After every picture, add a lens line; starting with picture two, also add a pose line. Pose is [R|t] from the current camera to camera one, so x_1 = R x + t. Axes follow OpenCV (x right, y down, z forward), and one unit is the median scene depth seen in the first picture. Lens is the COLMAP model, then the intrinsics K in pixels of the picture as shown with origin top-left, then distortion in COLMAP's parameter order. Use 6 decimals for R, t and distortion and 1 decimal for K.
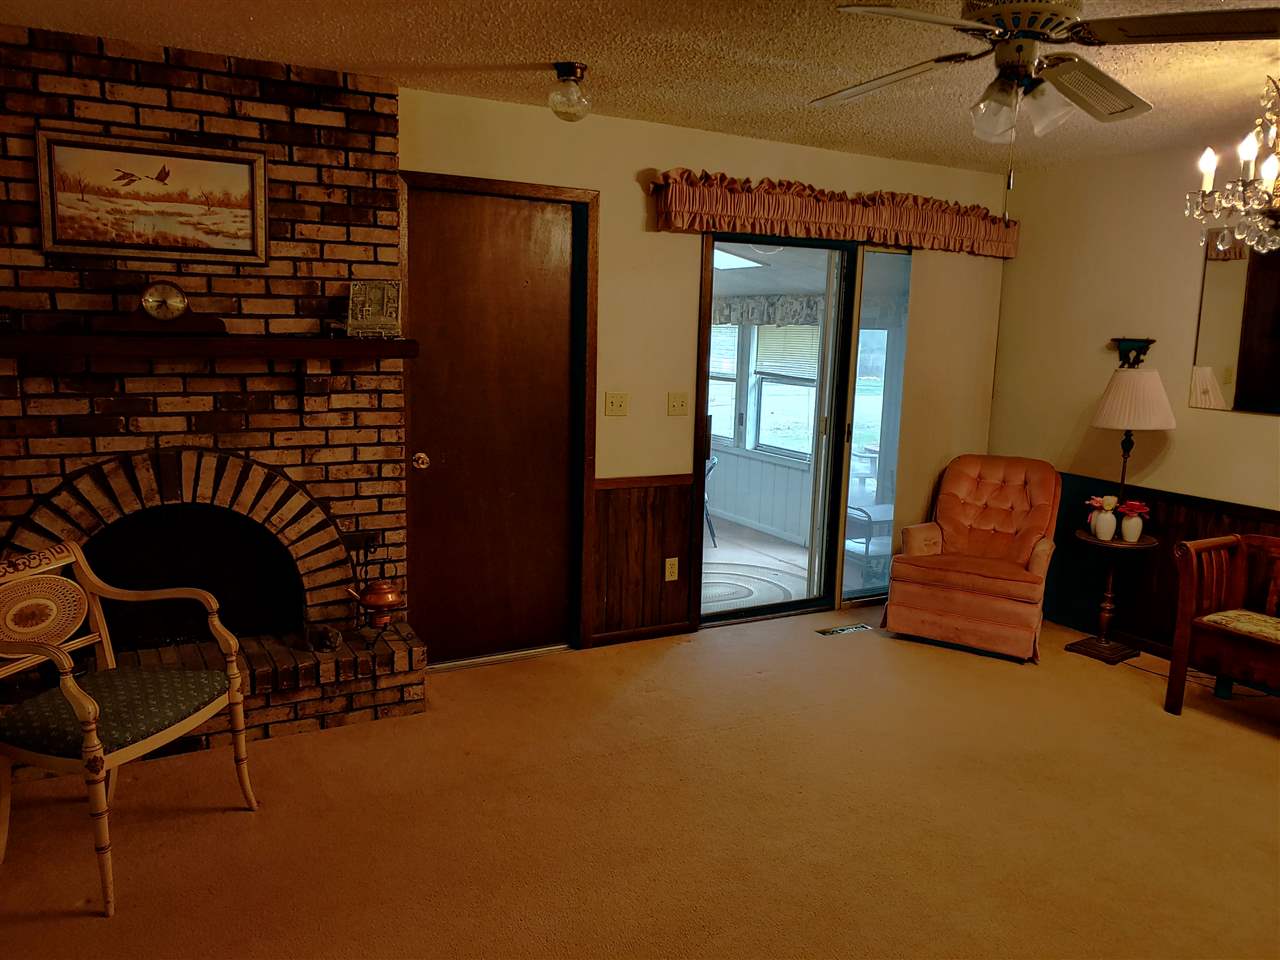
lens RADIAL K [[948.9, 0, 631.5], [0, 948.9, 475.4], [0, 0, 1]] dist [-0.020855, 0.009267]
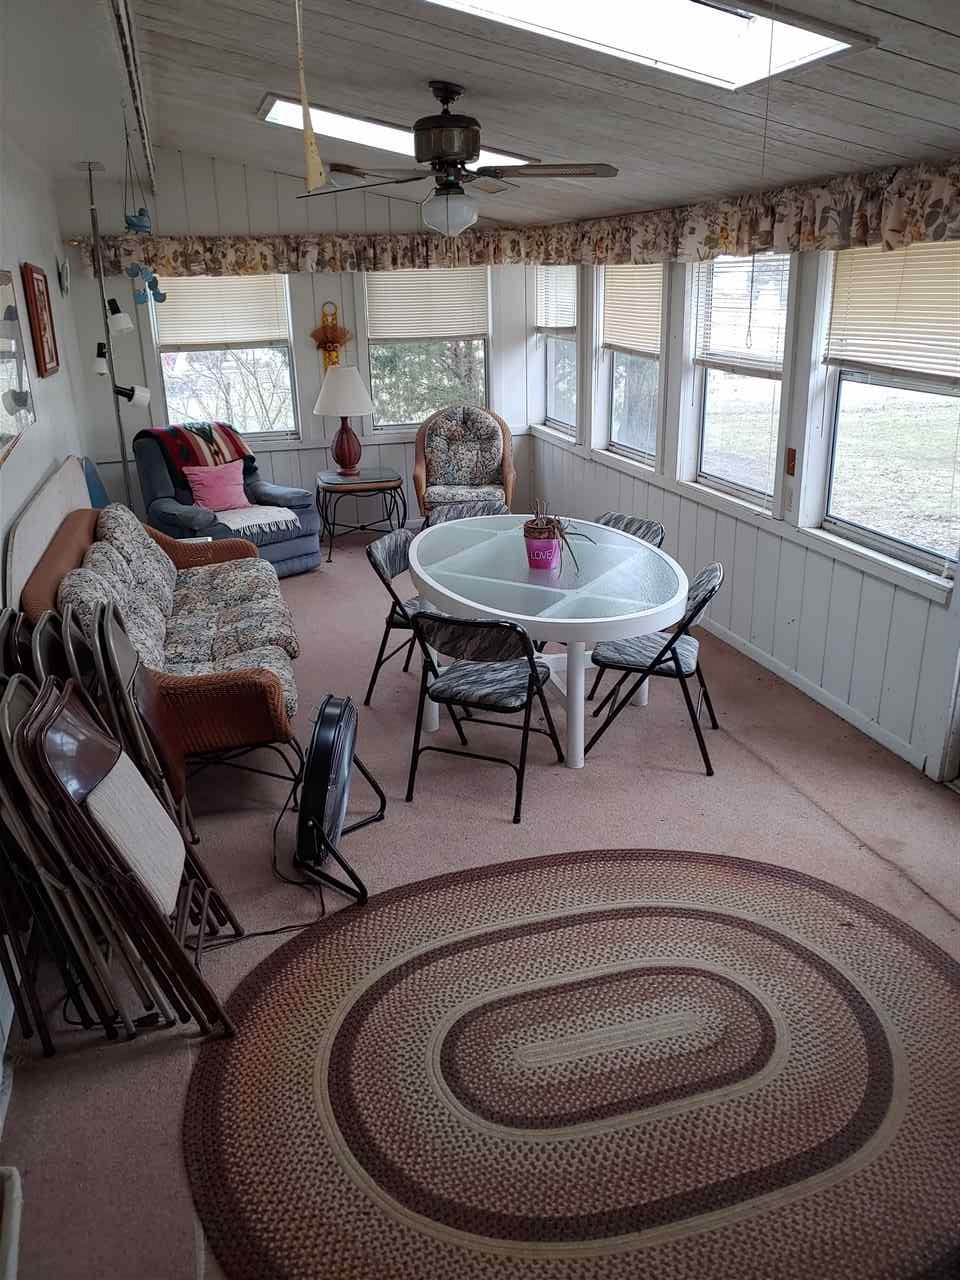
lens RADIAL K [[948.9, 0, 470.6], [0, 948.9, 628.1], [0, 0, 1]] dist [-0.020855, 0.009267]
pose [[0.972452, 0.017590, -0.232441, 0.072910], [0.029224, 0.980082, 0.196432, -0.077146], [0.231266, -0.197813, 0.952568, 0.506595]]
